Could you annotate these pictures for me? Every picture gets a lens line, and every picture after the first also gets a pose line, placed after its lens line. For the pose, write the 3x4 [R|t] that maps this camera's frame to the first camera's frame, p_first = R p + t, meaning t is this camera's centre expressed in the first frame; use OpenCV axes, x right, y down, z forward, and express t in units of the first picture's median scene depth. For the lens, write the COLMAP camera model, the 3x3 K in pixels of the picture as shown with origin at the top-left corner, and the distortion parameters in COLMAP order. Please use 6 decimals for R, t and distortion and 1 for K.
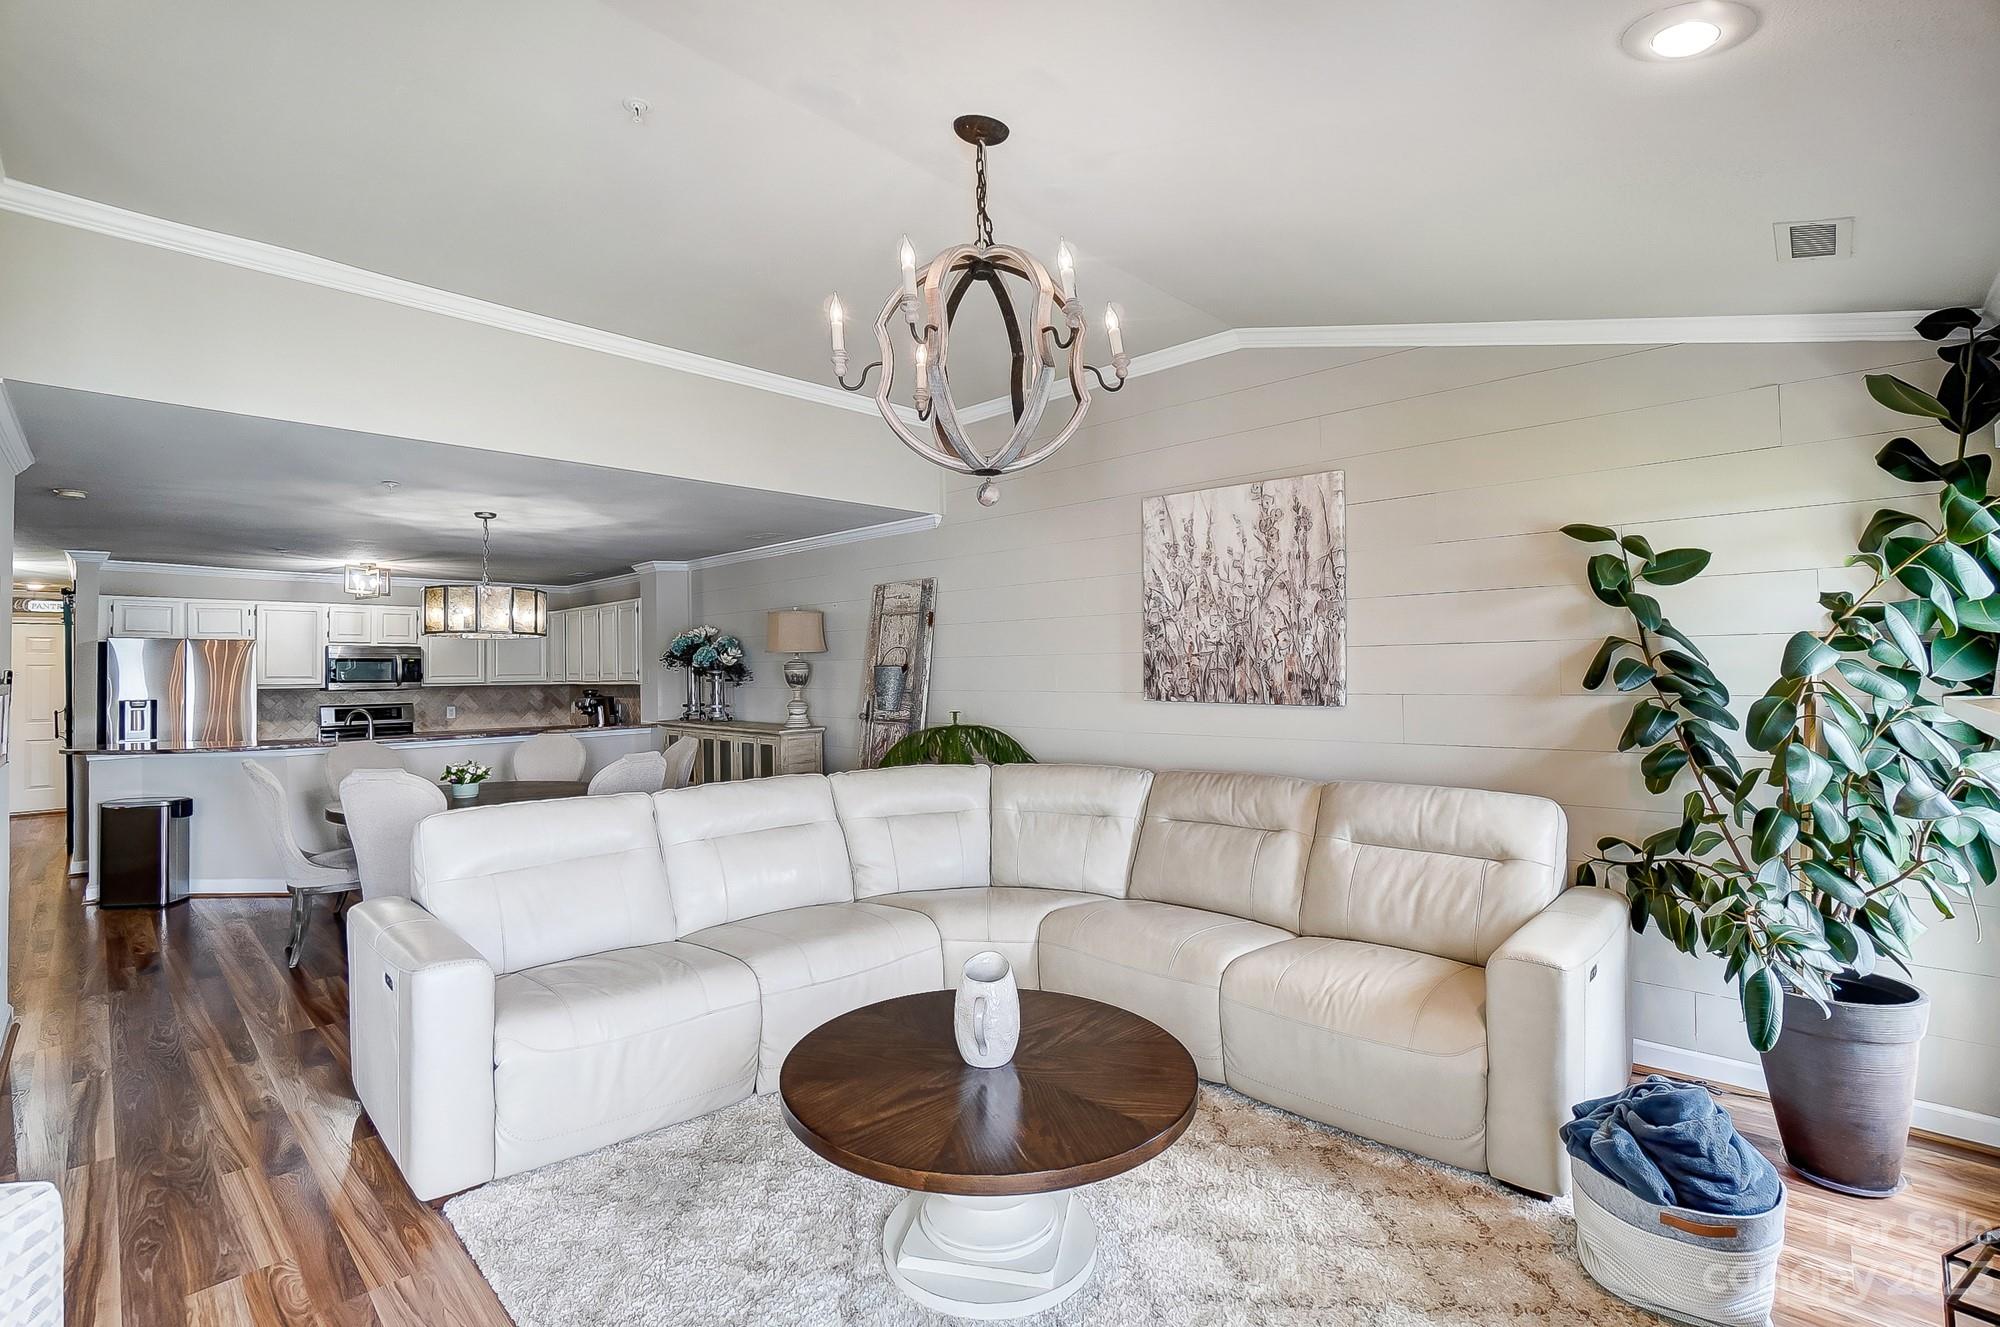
lens RADIAL K [[878.0, 0, 990.3], [0, 878.0, 661.9], [0, 0, 1]] dist [-0.073997, 0.024284]
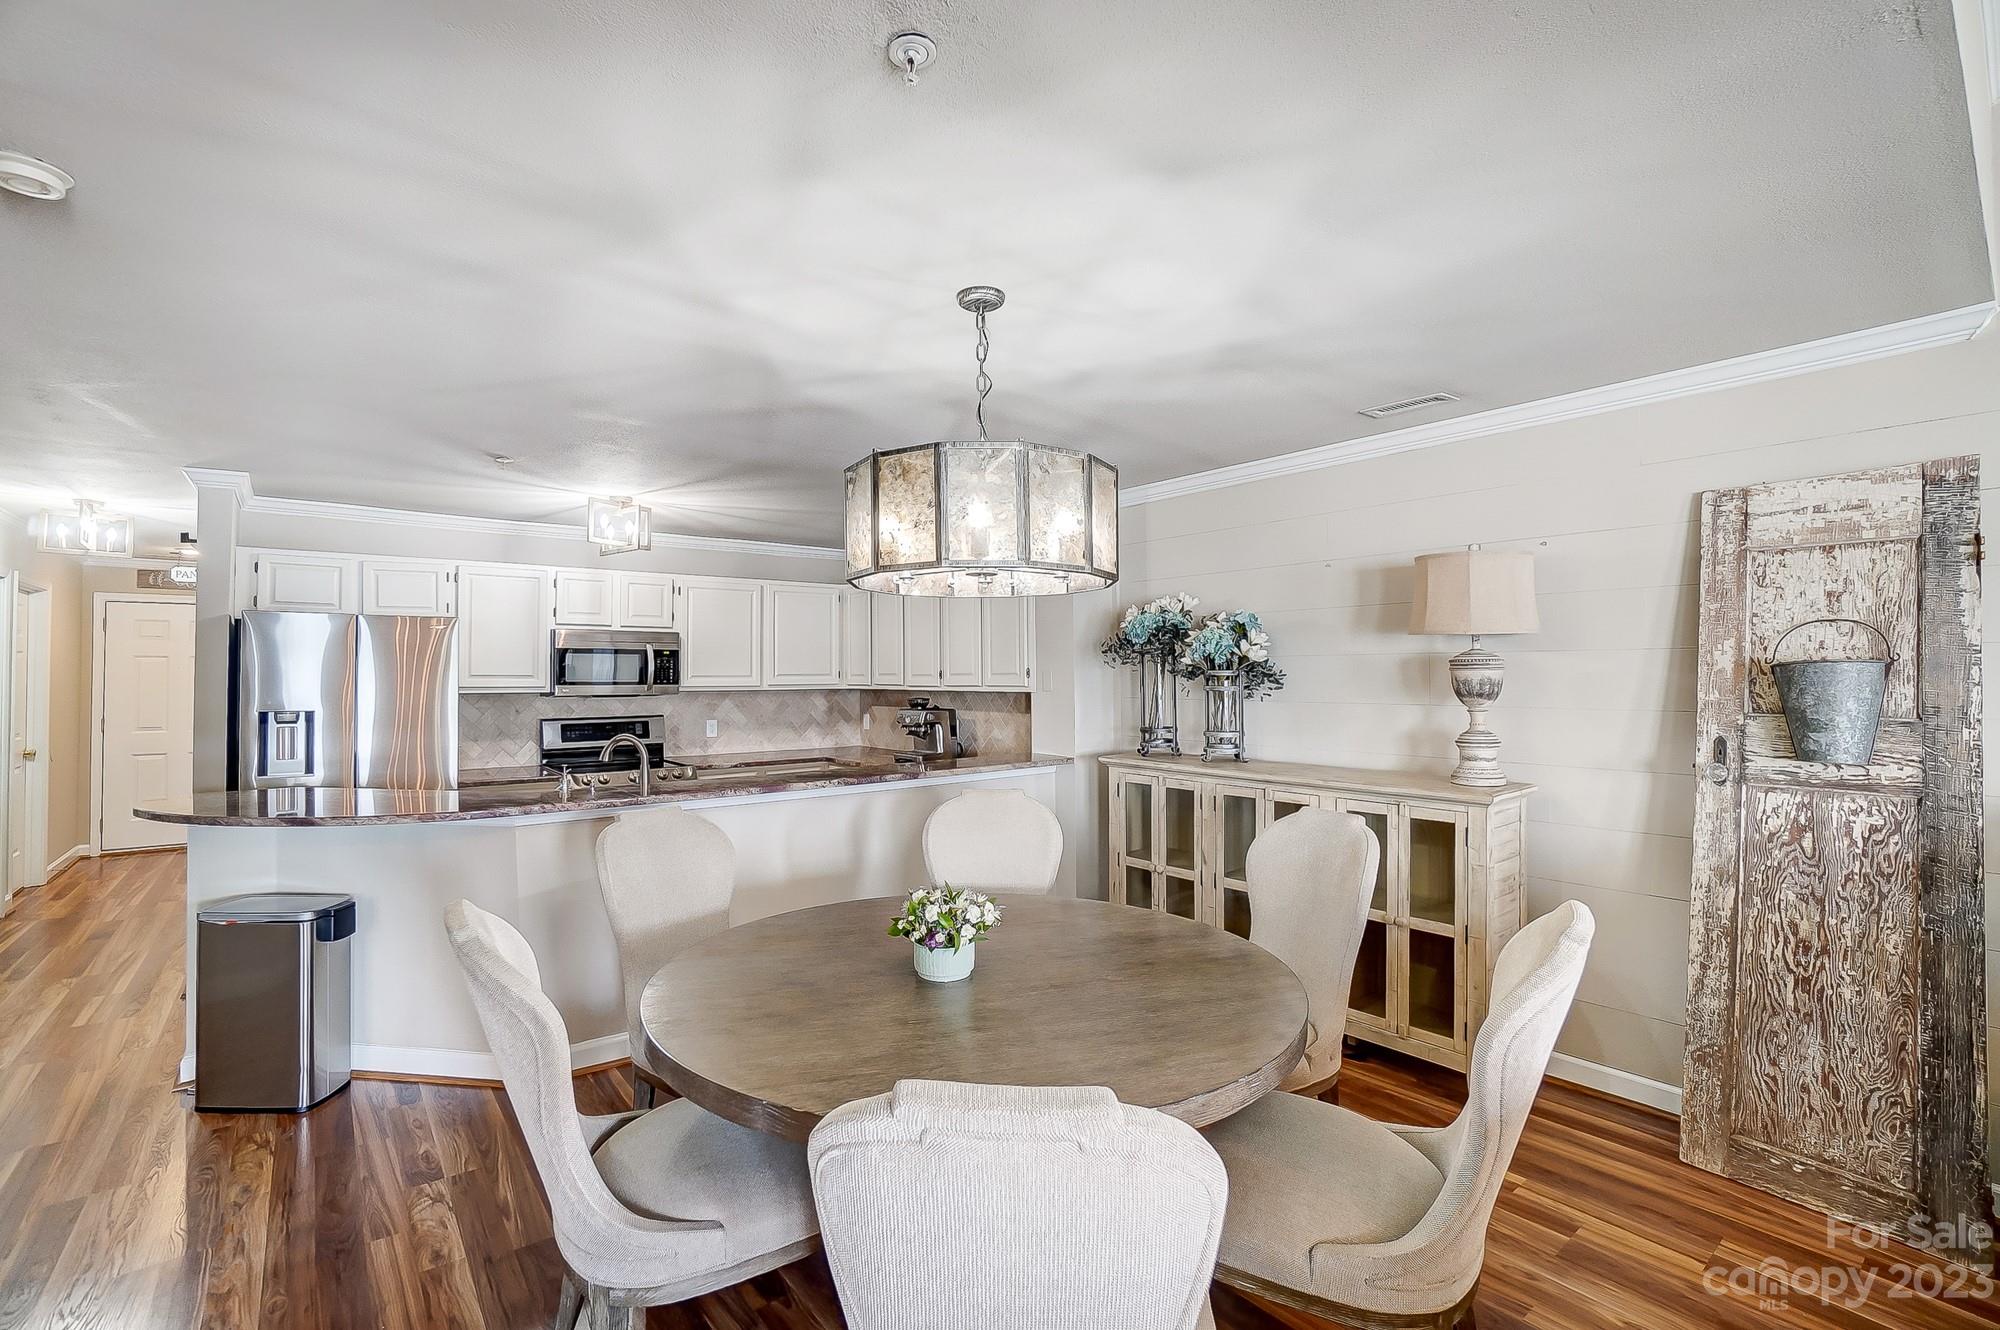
lens RADIAL K [[878.0, 0, 990.3], [0, 878.0, 663.4], [0, 0, 1]] dist [-0.073997, 0.024284]
pose [[0.988315, 0.005940, -0.152312, -0.347030], [-0.005994, 0.999982, 0.000101, 0.005854], [0.152310, 0.000814, 0.988333, 0.388730]]
